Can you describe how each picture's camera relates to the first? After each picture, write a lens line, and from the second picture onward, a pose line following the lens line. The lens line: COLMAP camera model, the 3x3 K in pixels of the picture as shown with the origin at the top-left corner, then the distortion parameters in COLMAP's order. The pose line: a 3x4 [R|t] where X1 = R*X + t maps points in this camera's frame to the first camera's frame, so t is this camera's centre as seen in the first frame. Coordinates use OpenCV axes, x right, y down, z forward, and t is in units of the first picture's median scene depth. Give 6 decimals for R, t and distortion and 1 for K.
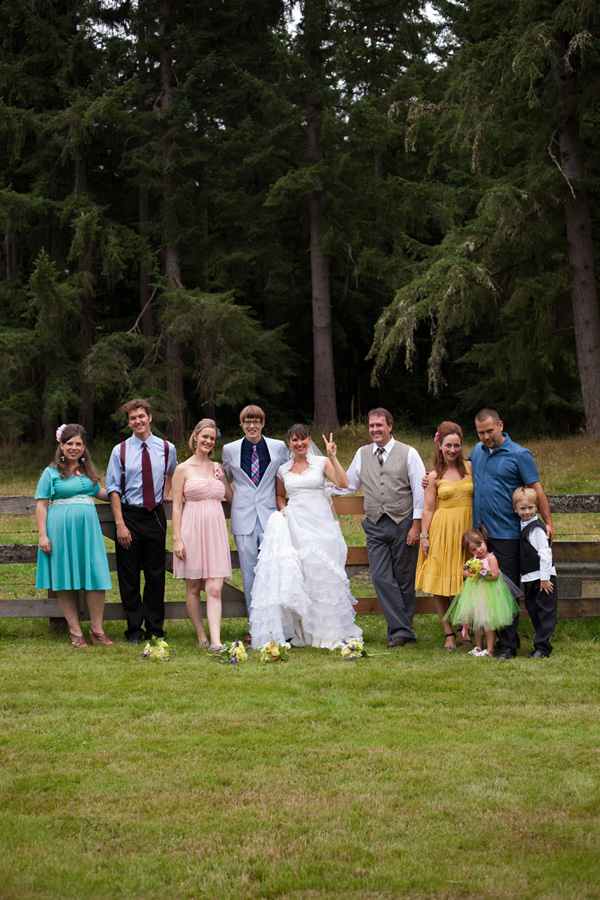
lens RADIAL K [[1321.5, 0, 300.0], [0, 1321.5, 450.0], [0, 0, 1]] dist [-0.133296, 0.047927]
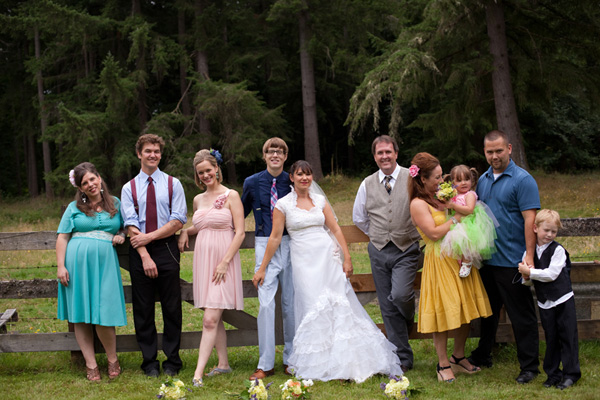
lens RADIAL K [[881.0, 0, 300.0], [0, 881.0, 200.0], [0, 0, 1]] dist [-0.133296, 0.047927]
pose [[0.999727, -0.022021, 0.007783, -0.016476], [0.021982, 0.999746, 0.005067, 0.011748], [-0.007893, -0.004894, 0.999957, 0.325578]]
